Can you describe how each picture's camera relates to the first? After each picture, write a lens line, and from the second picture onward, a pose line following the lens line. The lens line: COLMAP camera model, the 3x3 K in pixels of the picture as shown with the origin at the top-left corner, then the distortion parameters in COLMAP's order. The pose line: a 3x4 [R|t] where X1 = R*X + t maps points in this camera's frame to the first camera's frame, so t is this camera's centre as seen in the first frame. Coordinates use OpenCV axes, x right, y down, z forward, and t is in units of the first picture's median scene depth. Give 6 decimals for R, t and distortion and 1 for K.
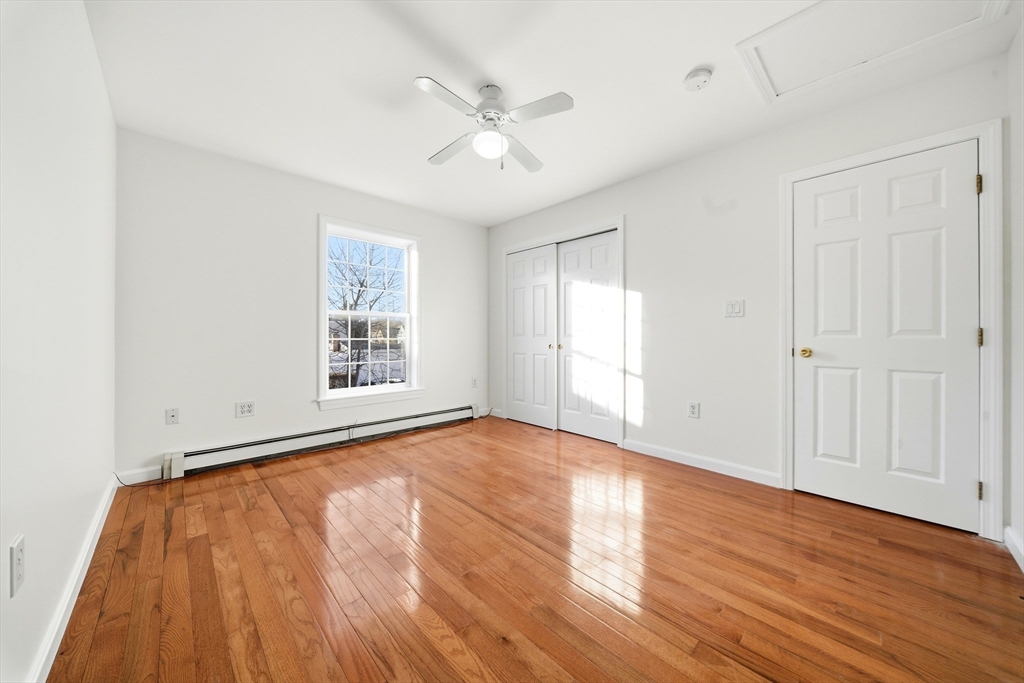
lens RADIAL K [[362.9, 0, 511.0], [0, 362.9, 338.5], [0, 0, 1]] dist [0.009598, -0.007445]
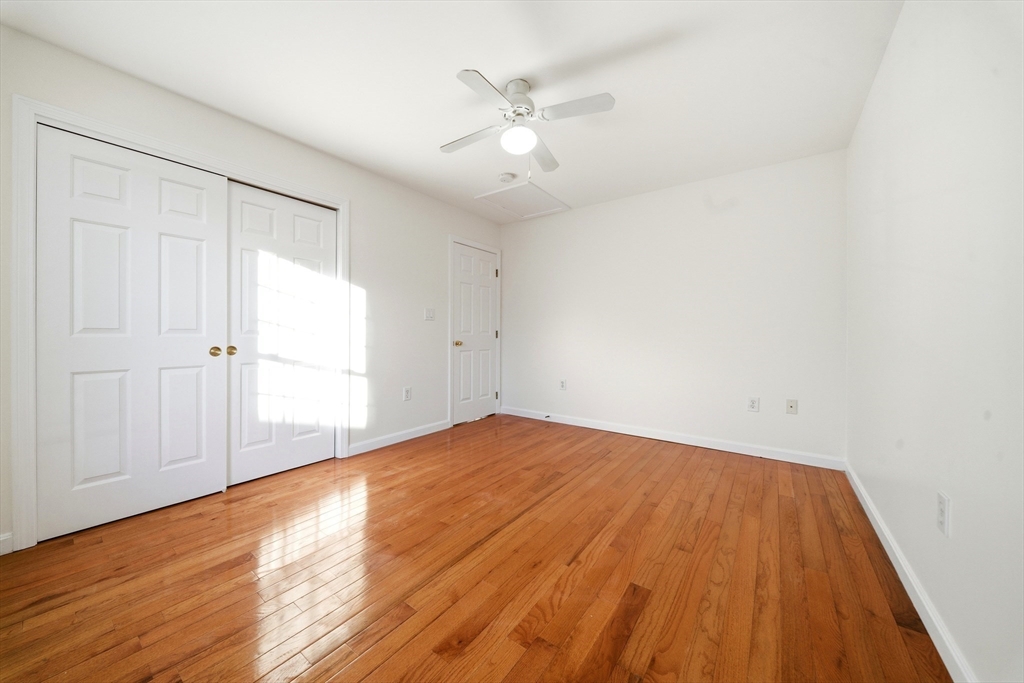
lens RADIAL K [[354.5, 0, 512.0], [0, 354.5, 341.5], [0, 0, 1]] dist [0.001668, -0.000096]
pose [[-0.181359, -0.024930, 0.983101, -0.665903], [0.001987, 0.999667, 0.025717, -0.009159], [-0.983415, 0.006618, -0.181249, 0.791012]]
